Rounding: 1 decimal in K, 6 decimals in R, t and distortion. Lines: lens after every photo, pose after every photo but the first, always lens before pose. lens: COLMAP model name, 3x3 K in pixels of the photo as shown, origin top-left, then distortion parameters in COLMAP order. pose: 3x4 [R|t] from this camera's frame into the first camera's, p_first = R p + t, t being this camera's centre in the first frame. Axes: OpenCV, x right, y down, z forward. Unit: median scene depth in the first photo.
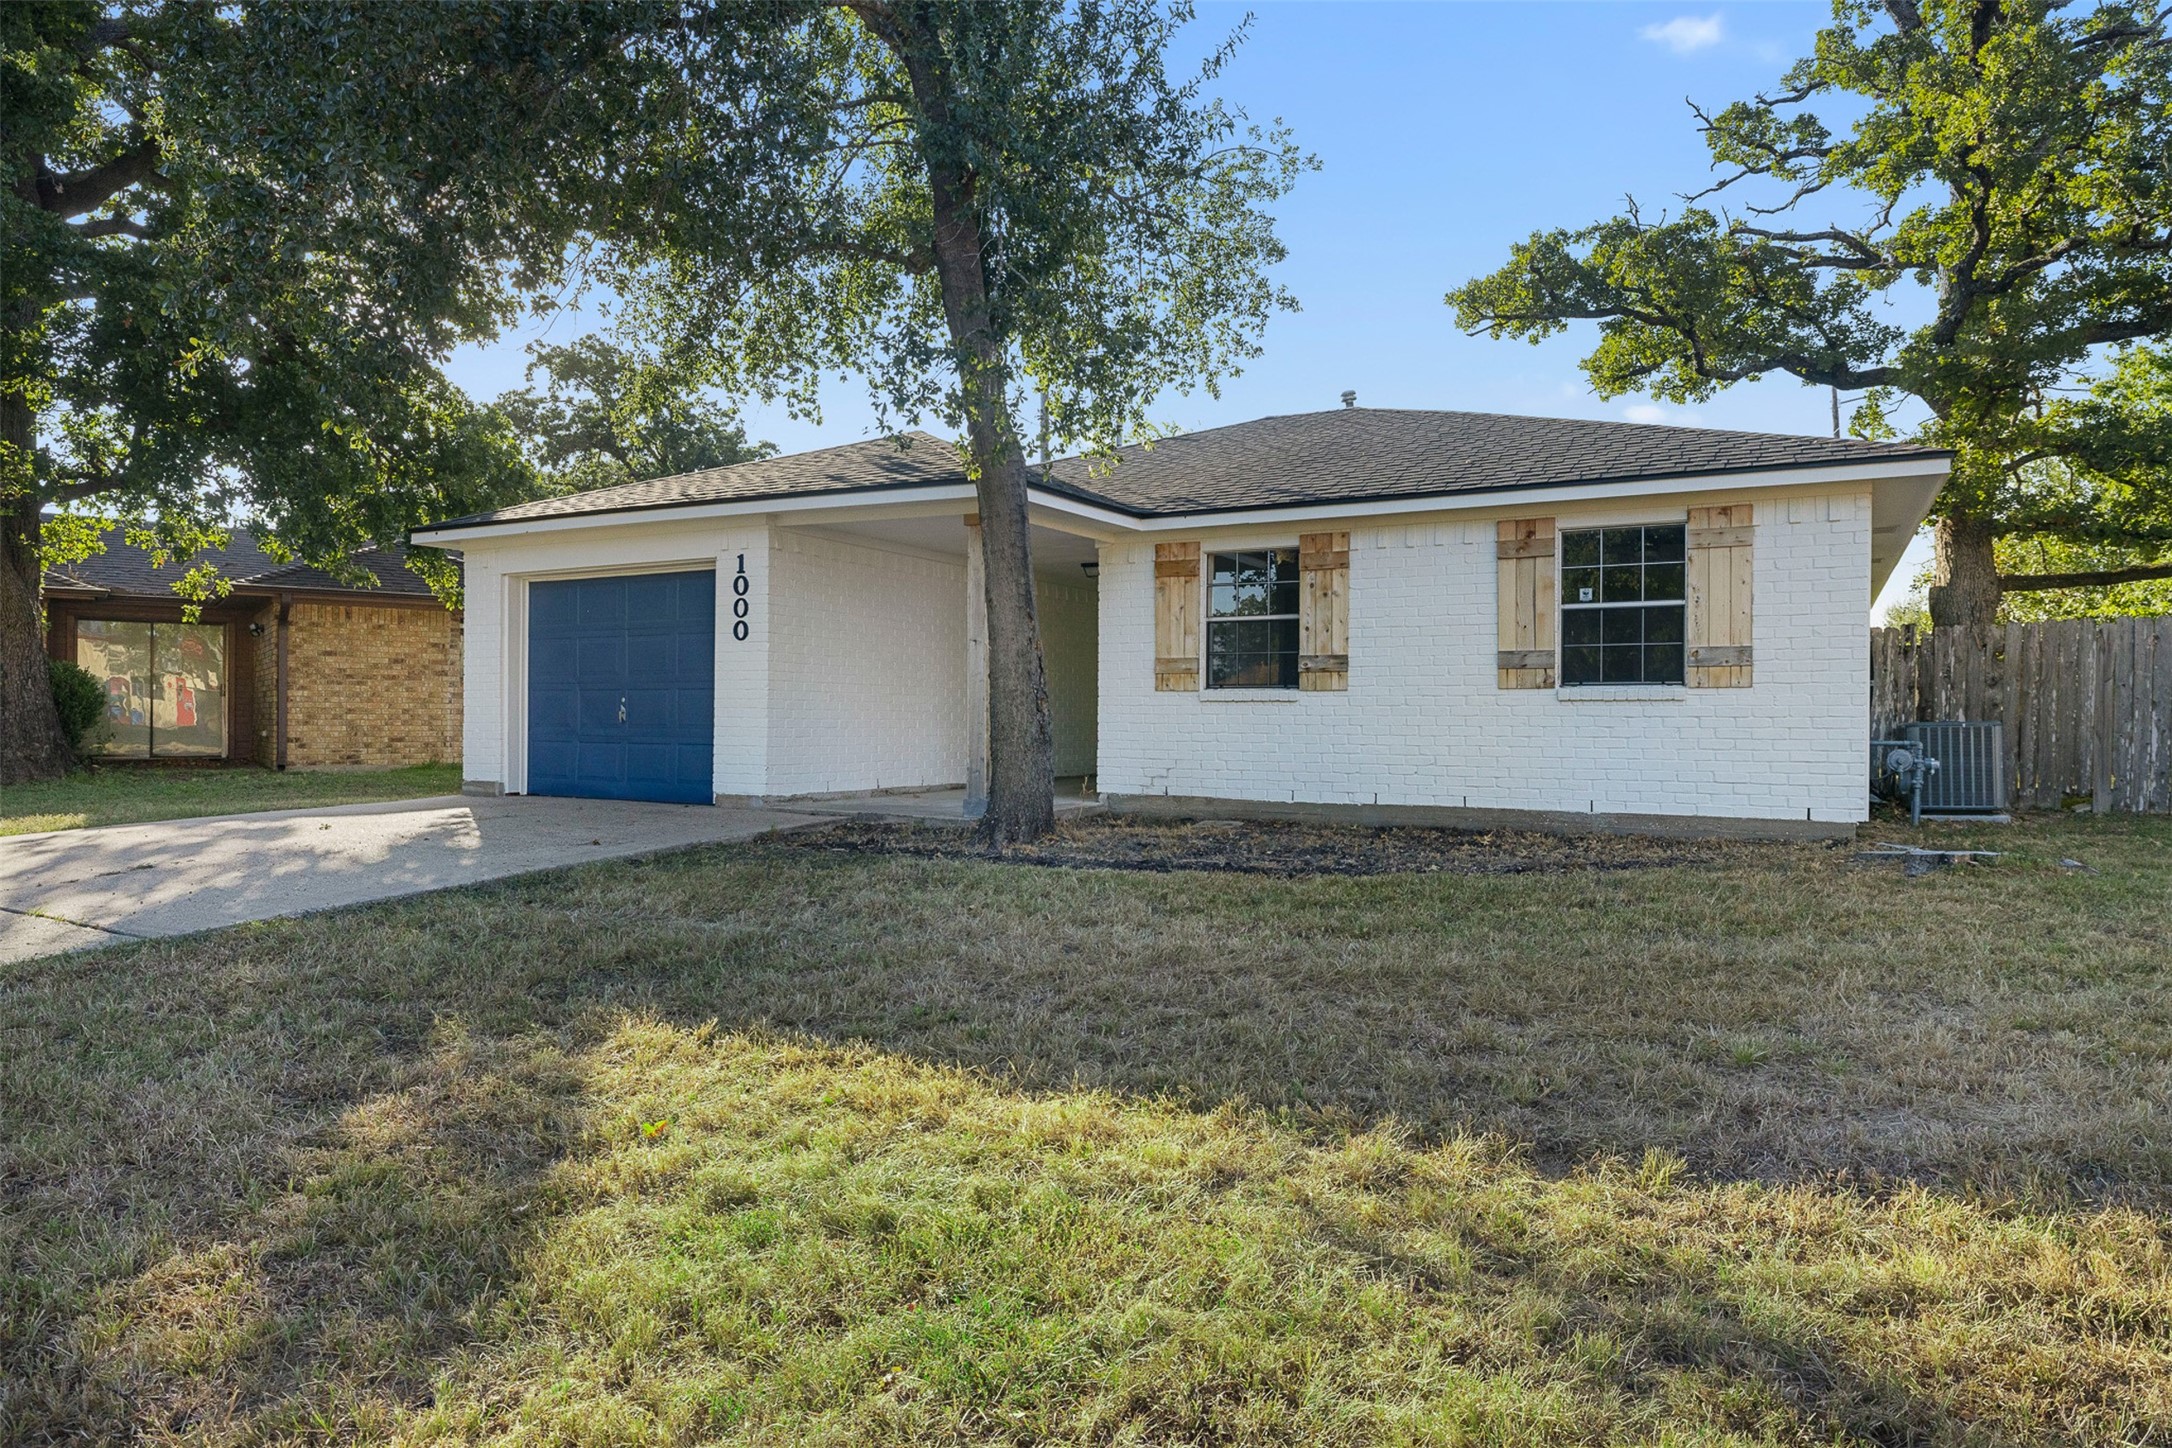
lens RADIAL K [[1330.7, 0, 1089.7], [0, 1330.7, 719.4], [0, 0, 1]] dist [-0.002865, -0.000423]
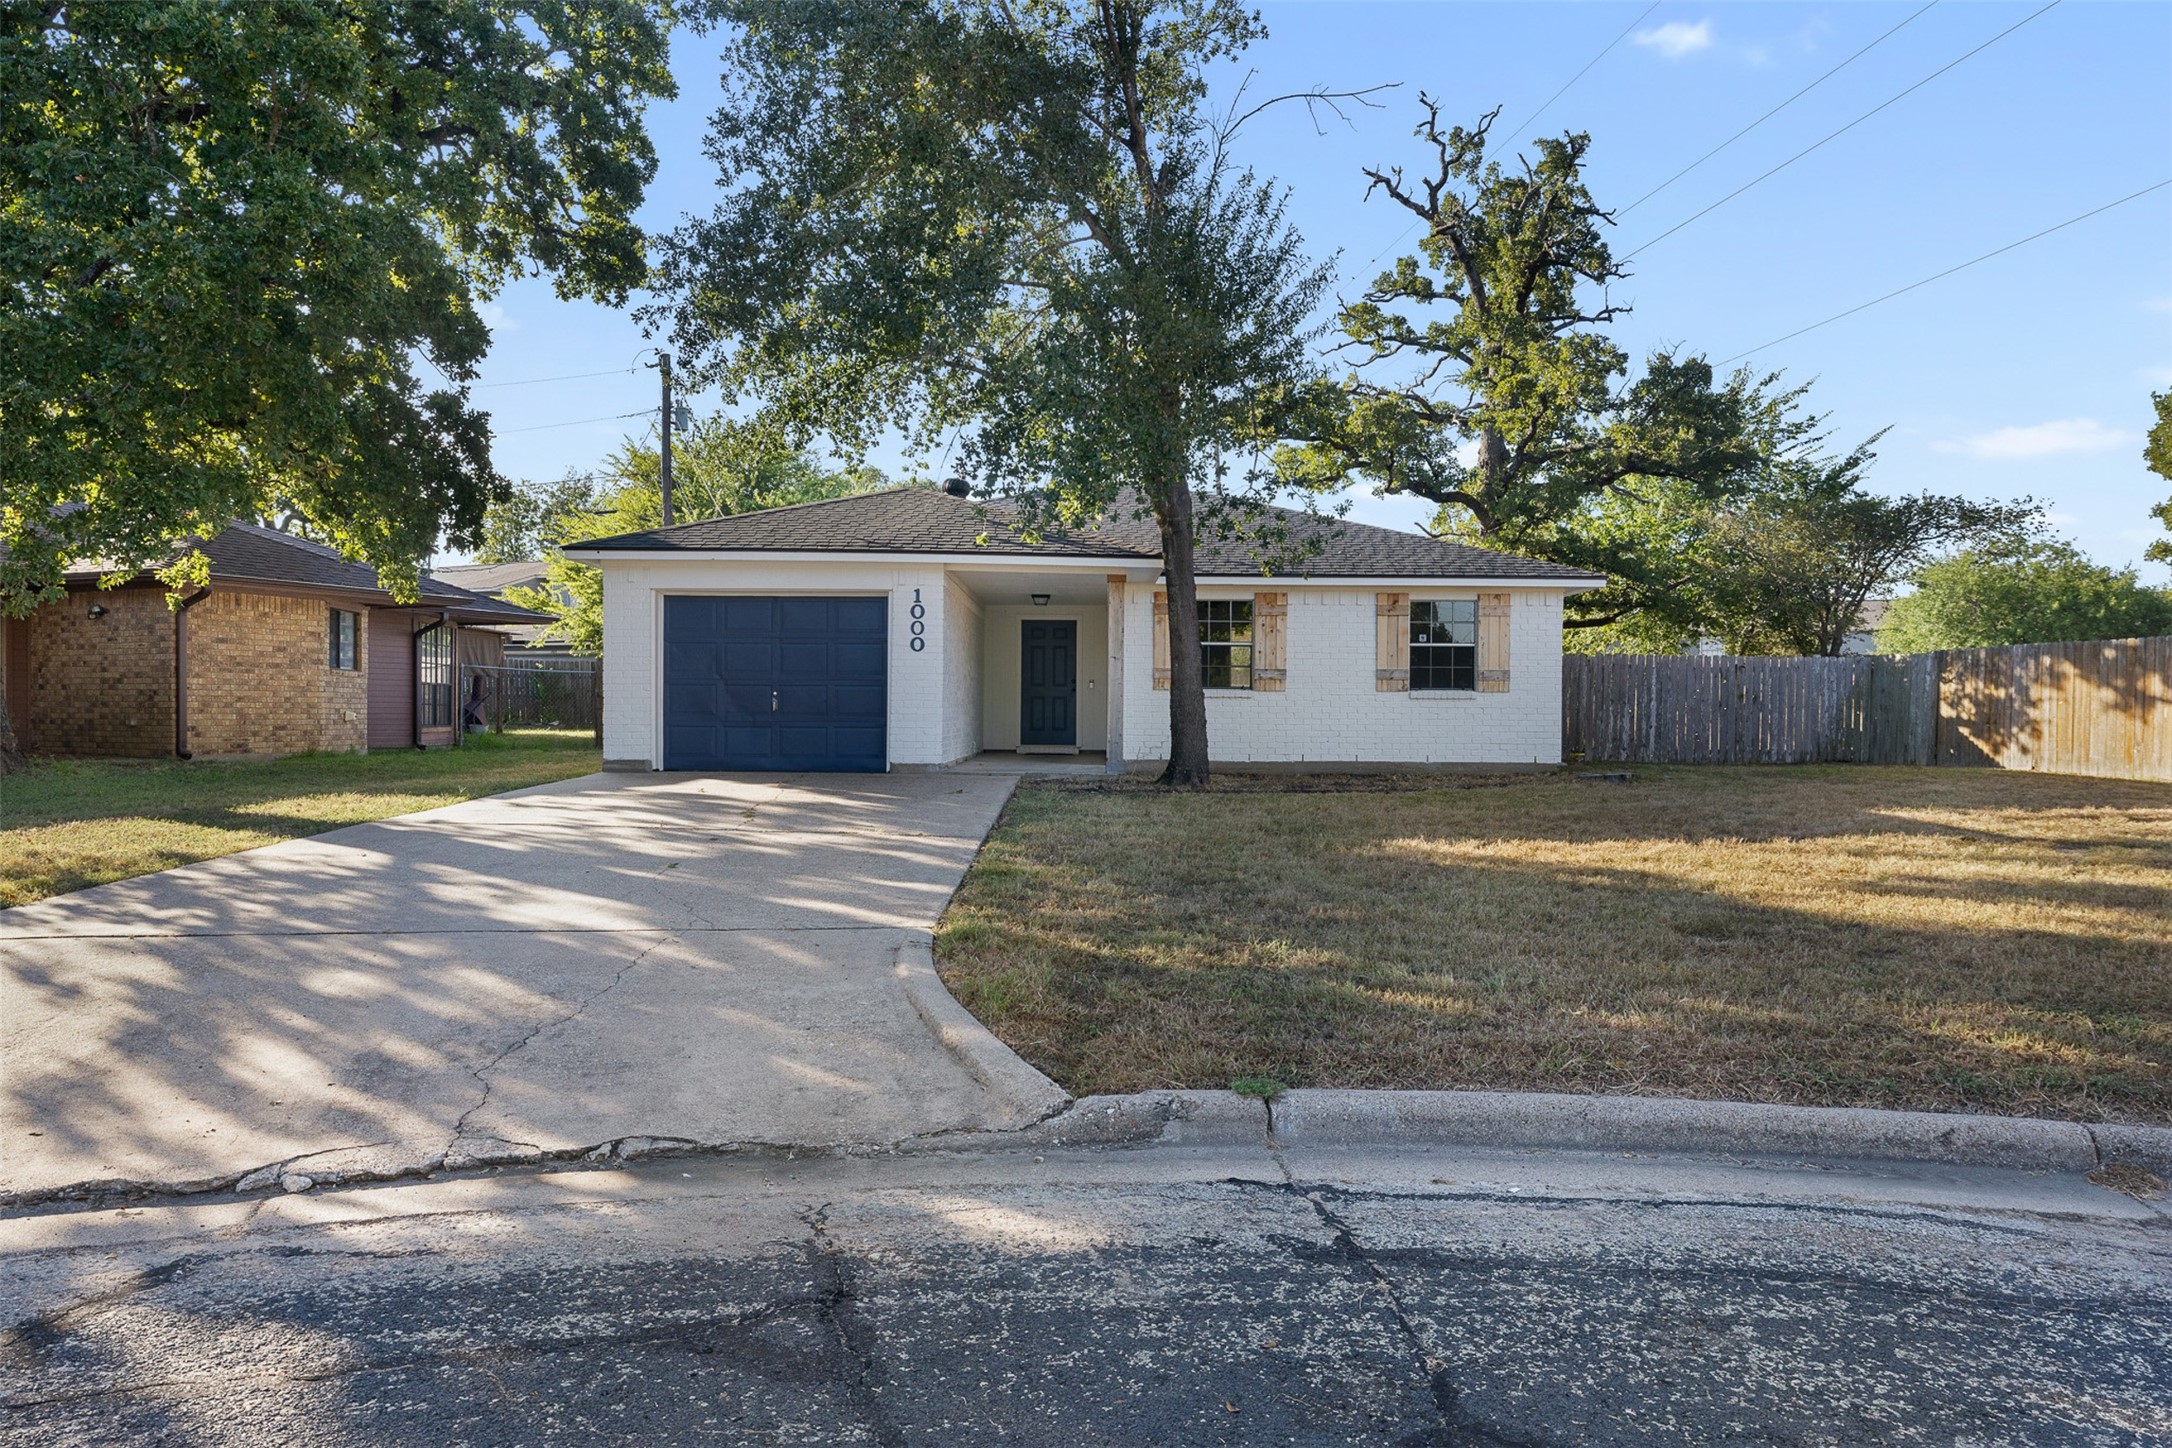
lens RADIAL K [[1424.9, 0, 1088.7], [0, 1424.9, 725.9], [0, 0, 1]] dist [0.001090, 0.000465]
pose [[0.870412, -0.004938, 0.492299, -0.842528], [-0.001632, 0.999915, 0.012914, -0.001666], [-0.492321, -0.012044, 0.870331, -0.376823]]
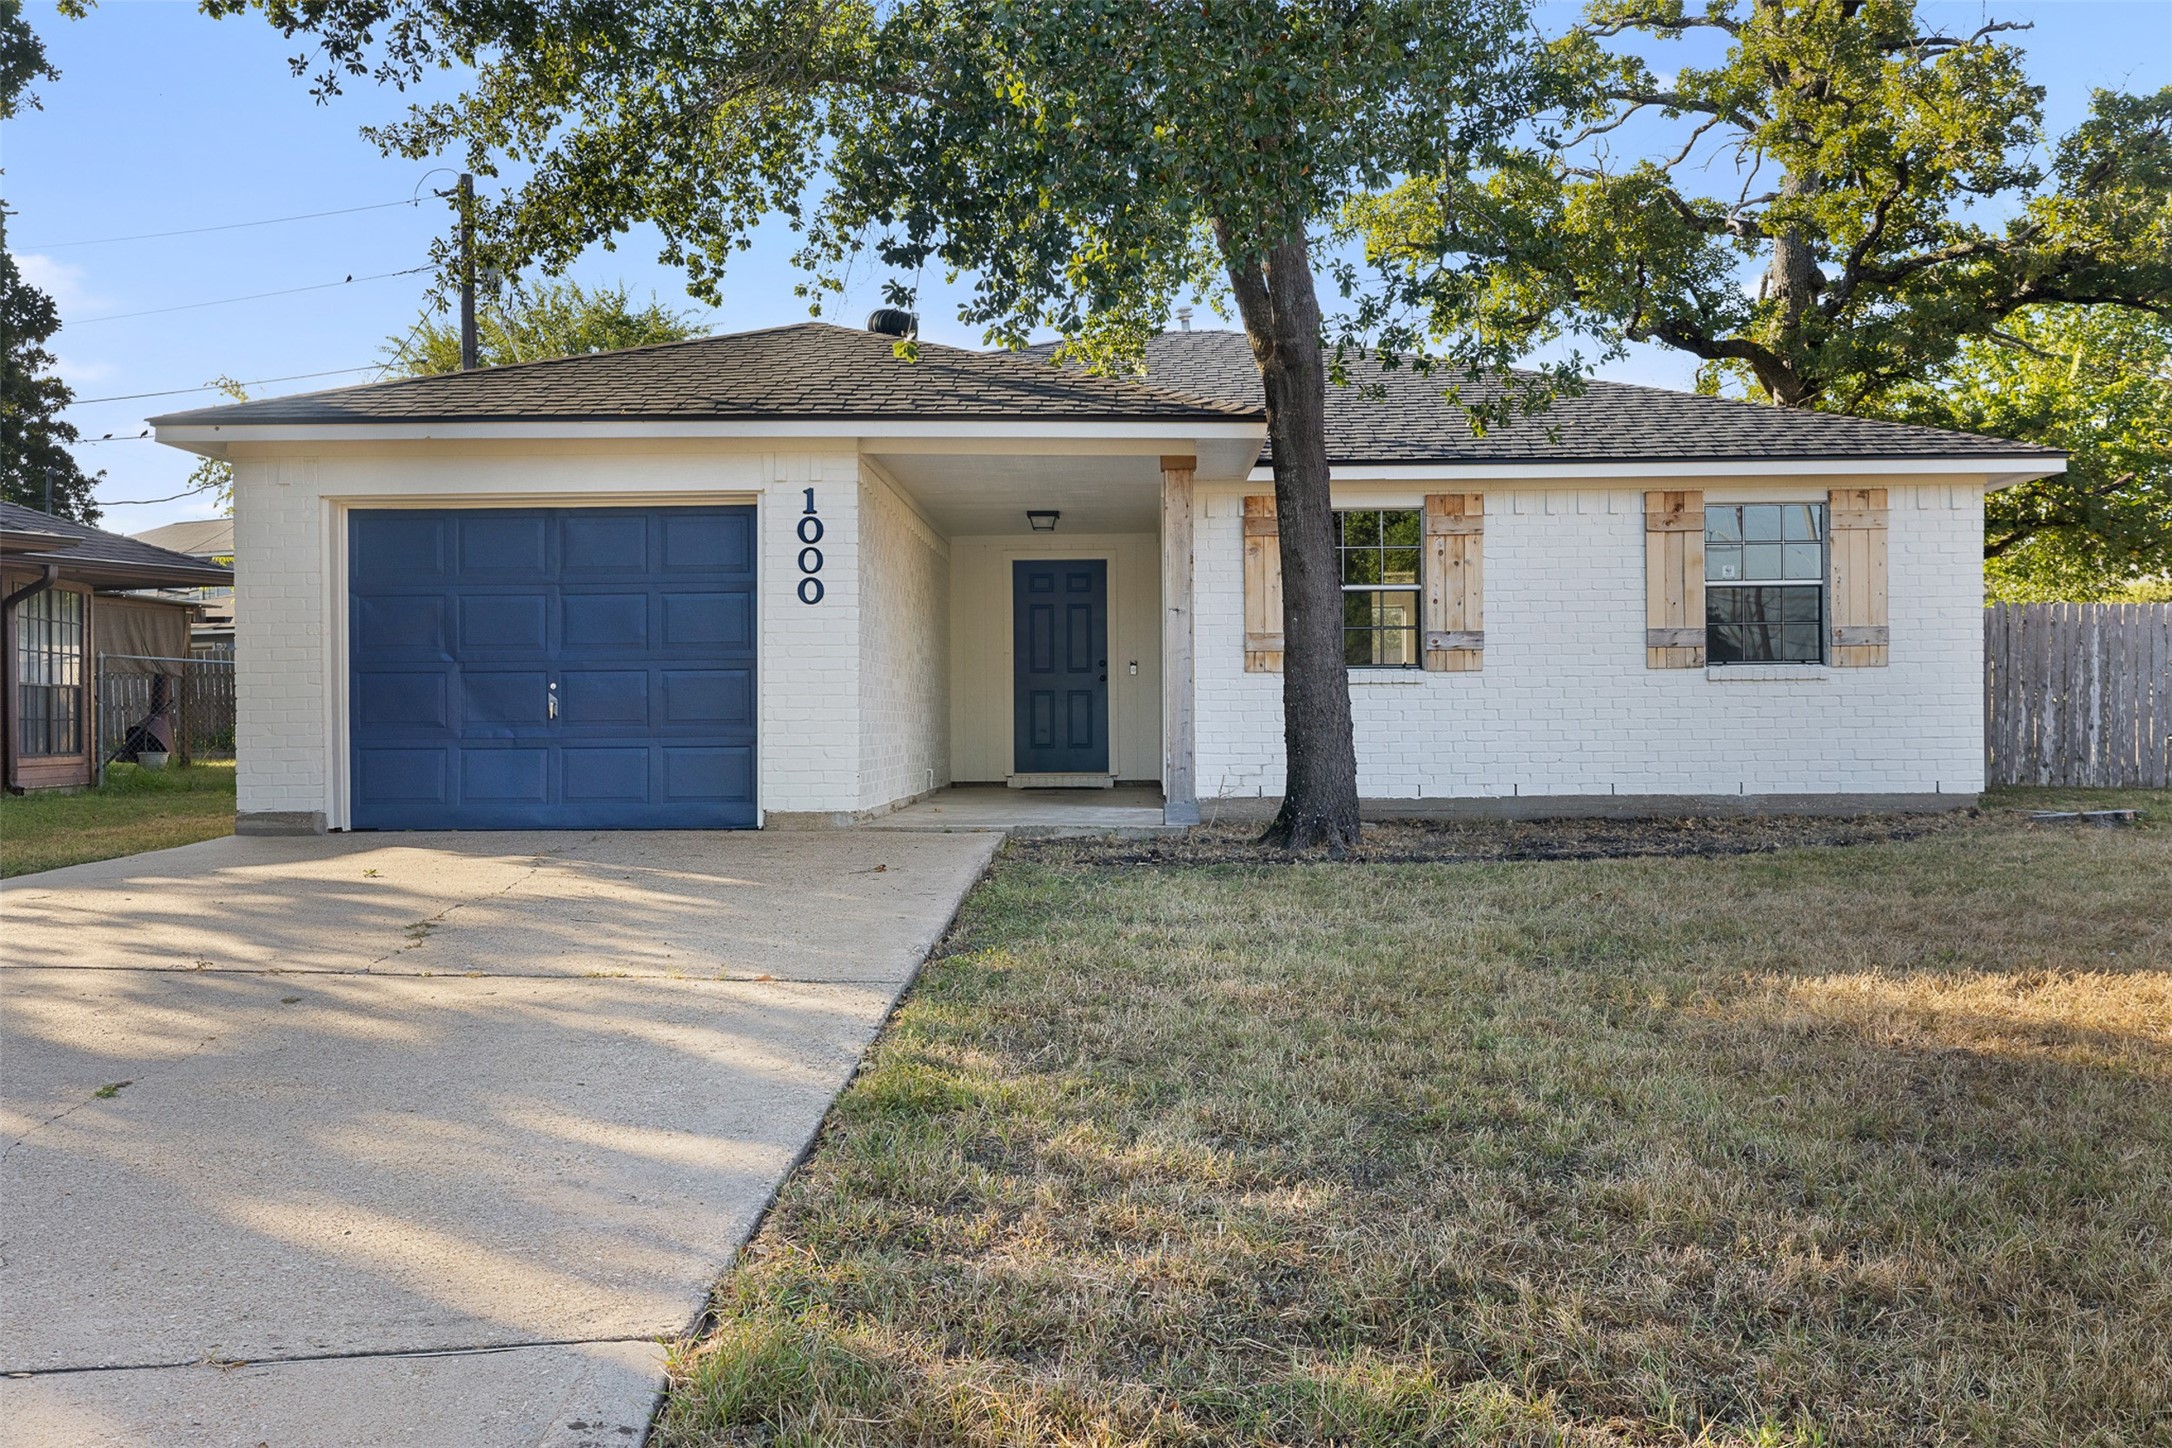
lens RADIAL K [[1947.5, 0, 1078.5], [0, 1947.5, 721.1], [0, 0, 1]] dist [0.002091, -0.004444]
pose [[0.882534, -0.012655, 0.470079, -0.648625], [0.013340, 0.999909, 0.001875, 0.005939], [-0.470060, 0.004616, 0.882622, -0.031285]]
